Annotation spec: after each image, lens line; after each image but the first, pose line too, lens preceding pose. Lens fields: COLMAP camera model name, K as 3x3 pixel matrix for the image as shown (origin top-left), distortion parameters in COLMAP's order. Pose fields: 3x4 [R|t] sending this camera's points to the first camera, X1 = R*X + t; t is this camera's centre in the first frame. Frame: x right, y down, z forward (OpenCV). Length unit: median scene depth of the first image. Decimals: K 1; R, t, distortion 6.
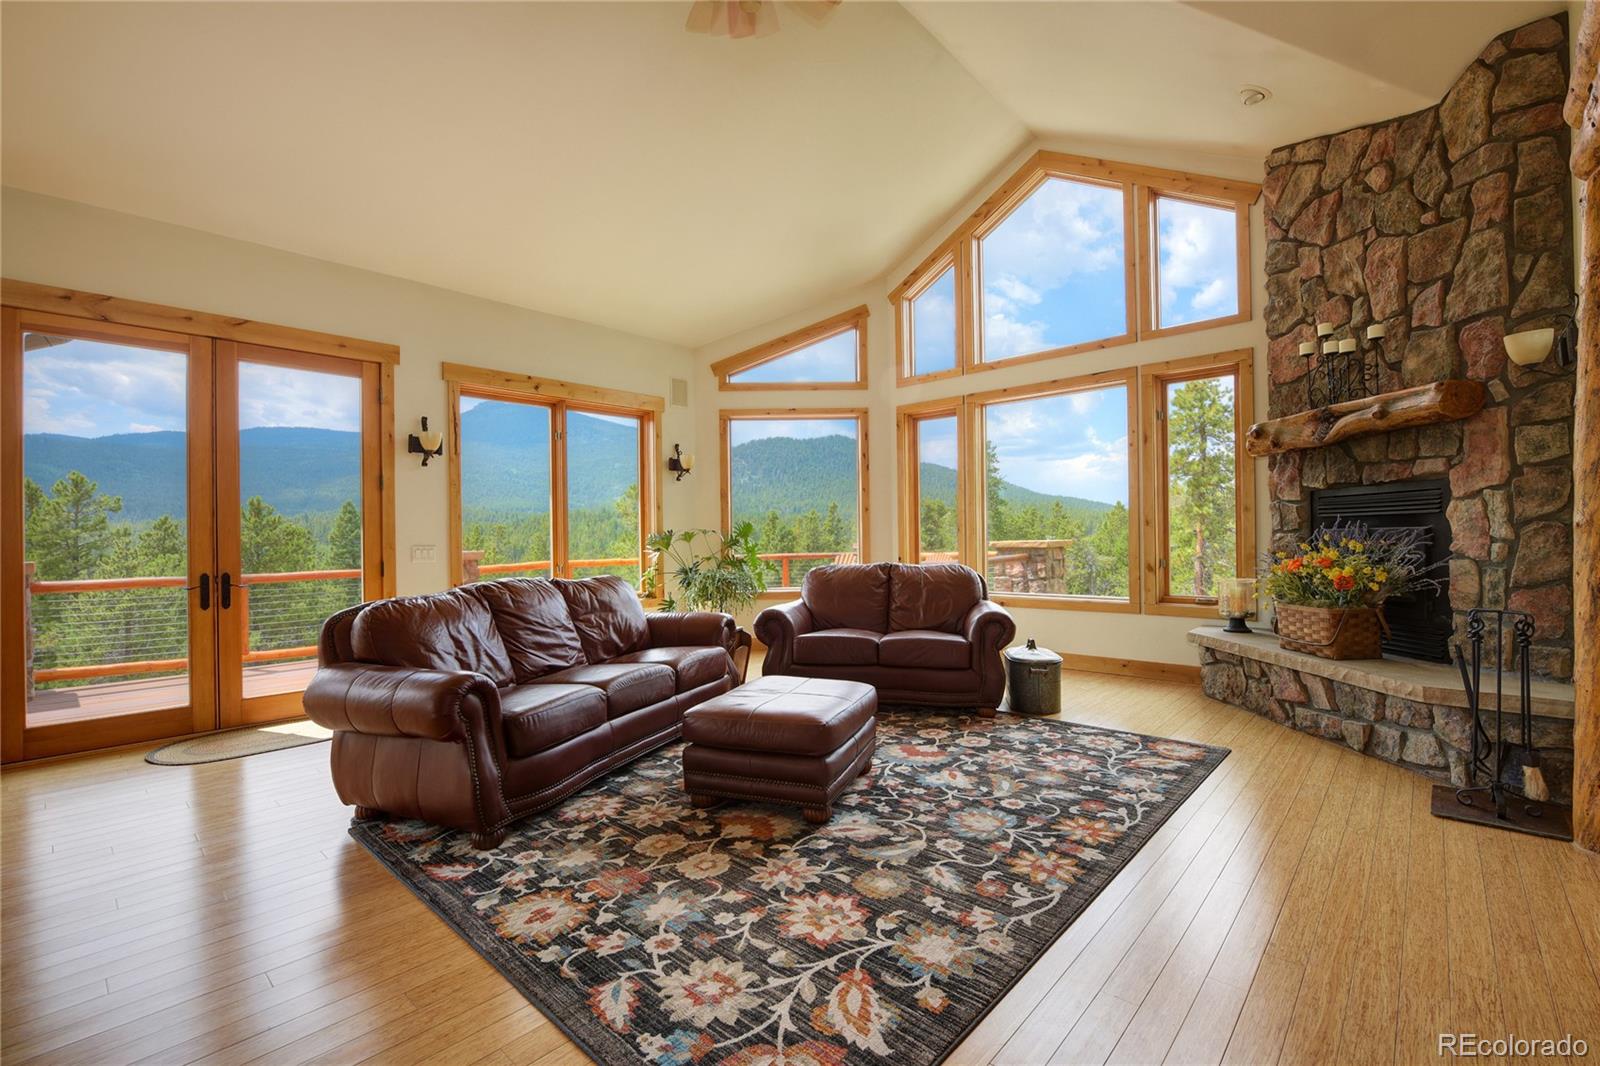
lens RADIAL K [[713.6, 0, 804.9], [0, 713.6, 531.8], [0, 0, 1]] dist [-0.009890, -0.000134]
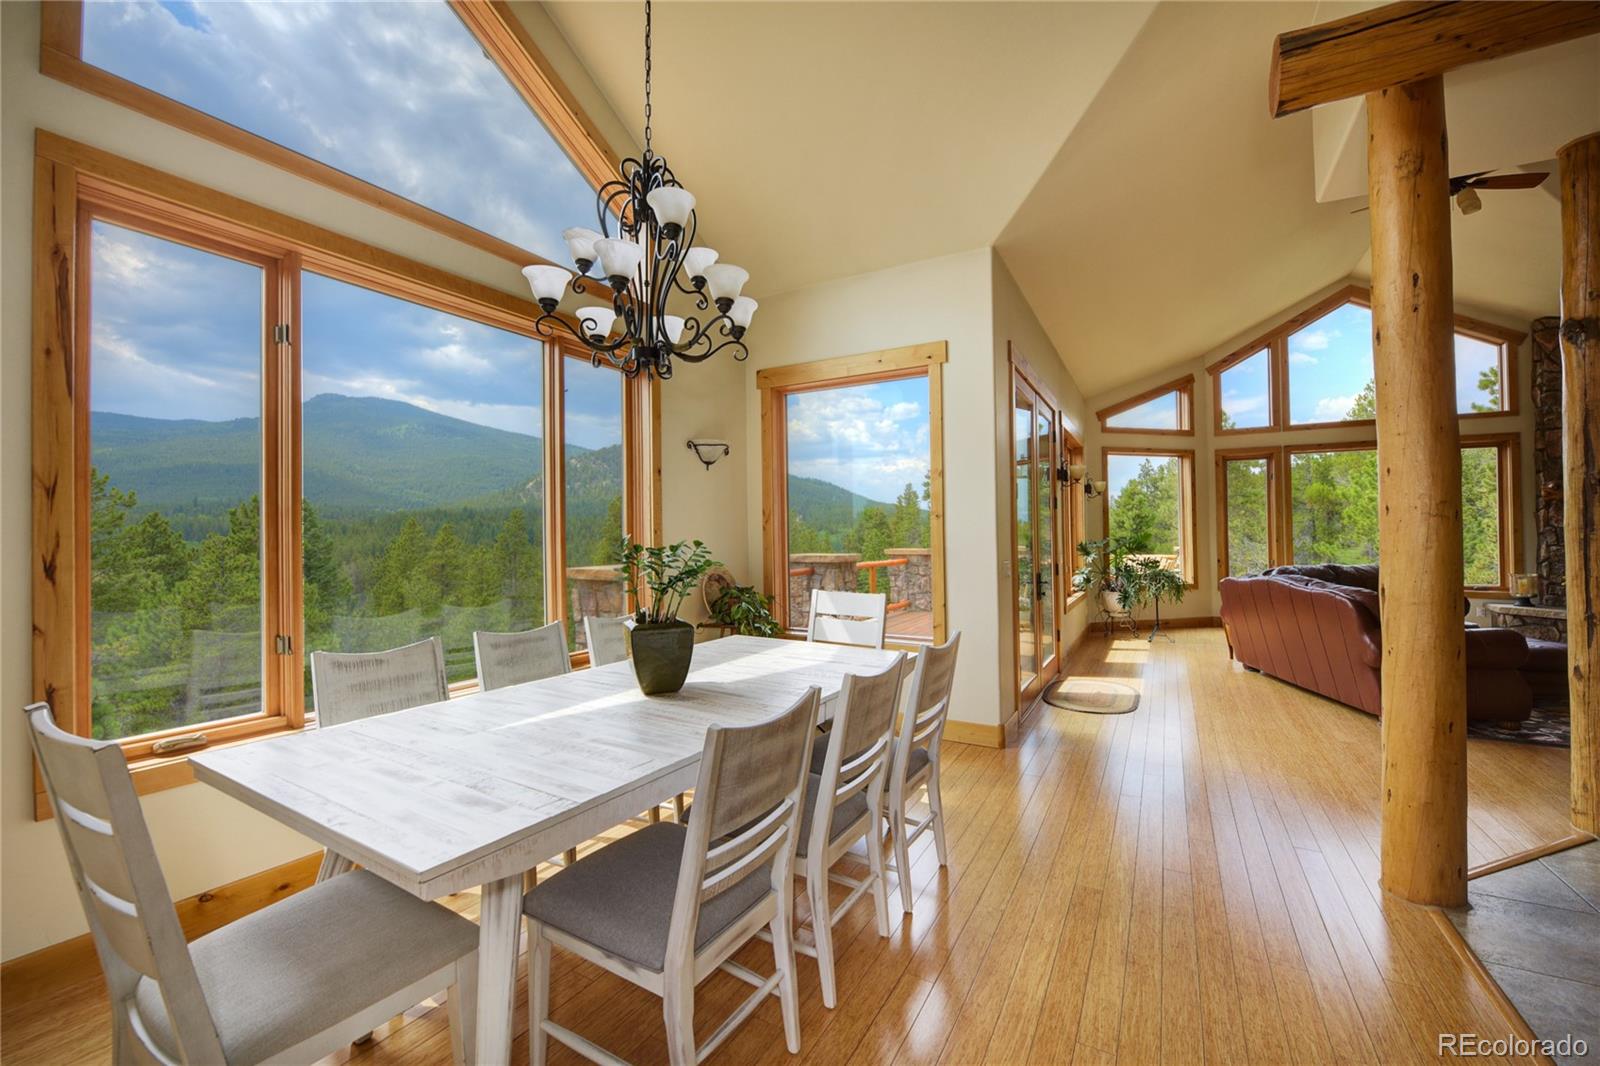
lens RADIAL K [[649.3, 0, 805.4], [0, 649.3, 531.7], [0, 0, 1]] dist [-0.021171, -0.001031]
pose [[0.976516, 0.010480, 0.215188, -1.581304], [-0.009939, 0.999944, -0.003595, -0.009660], [-0.215213, 0.001371, 0.976566, -0.076029]]
